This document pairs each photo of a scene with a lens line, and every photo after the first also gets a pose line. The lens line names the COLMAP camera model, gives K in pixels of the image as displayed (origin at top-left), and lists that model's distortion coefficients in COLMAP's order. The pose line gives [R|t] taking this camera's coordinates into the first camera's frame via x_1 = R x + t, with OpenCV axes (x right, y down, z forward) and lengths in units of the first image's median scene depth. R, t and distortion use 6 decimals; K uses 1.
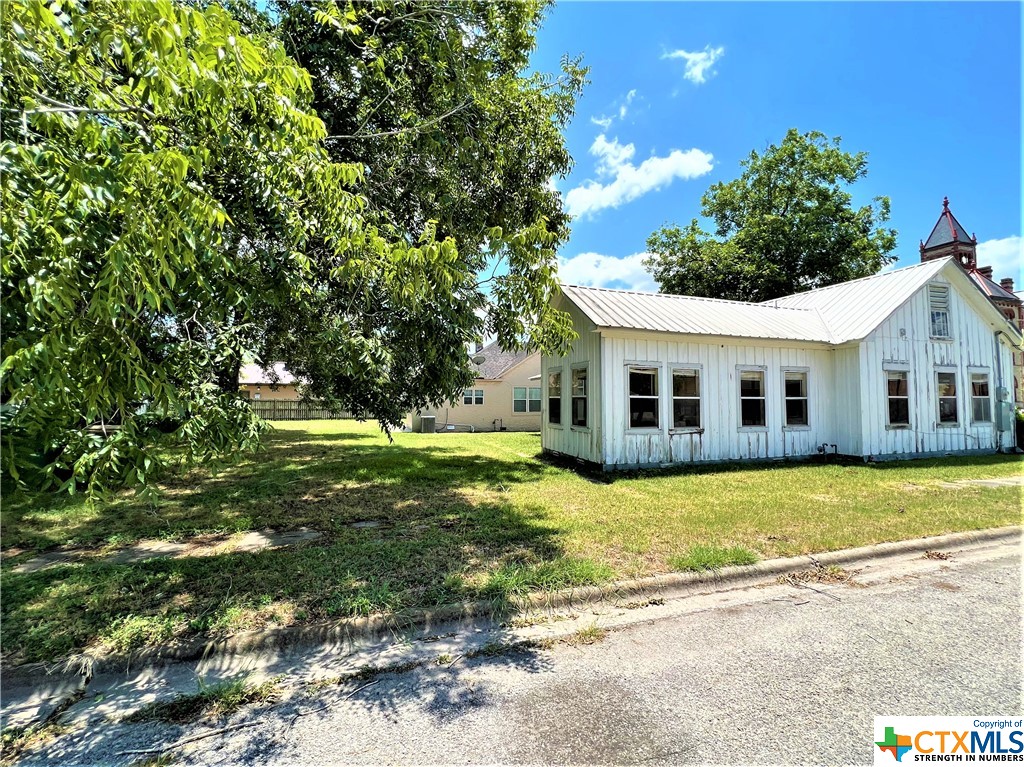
lens RADIAL K [[448.5, 0, 512.3], [0, 448.5, 380.5], [0, 0, 1]] dist [-0.001168, -0.000098]
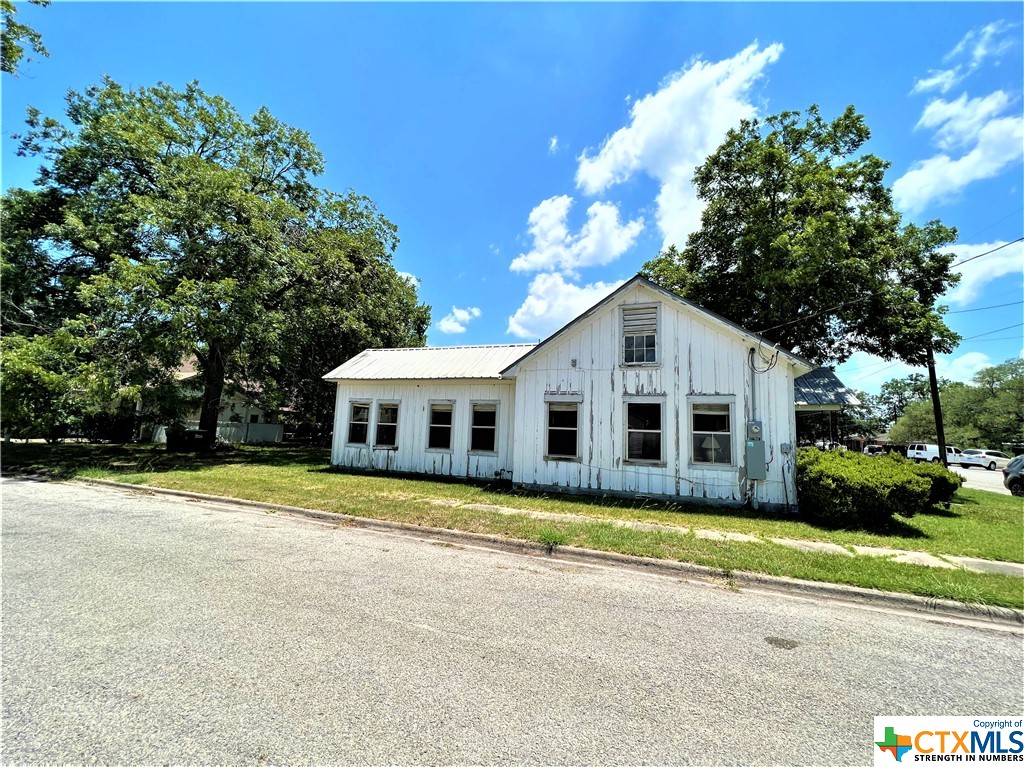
lens RADIAL K [[410.7, 0, 512.2], [0, 410.7, 384.0], [0, 0, 1]] dist [-0.000742, -0.000156]
pose [[0.779745, -0.040818, -0.624765, 1.363520], [-0.003750, 0.997550, -0.069853, 0.002678], [0.626086, 0.056810, 0.777682, 0.220326]]
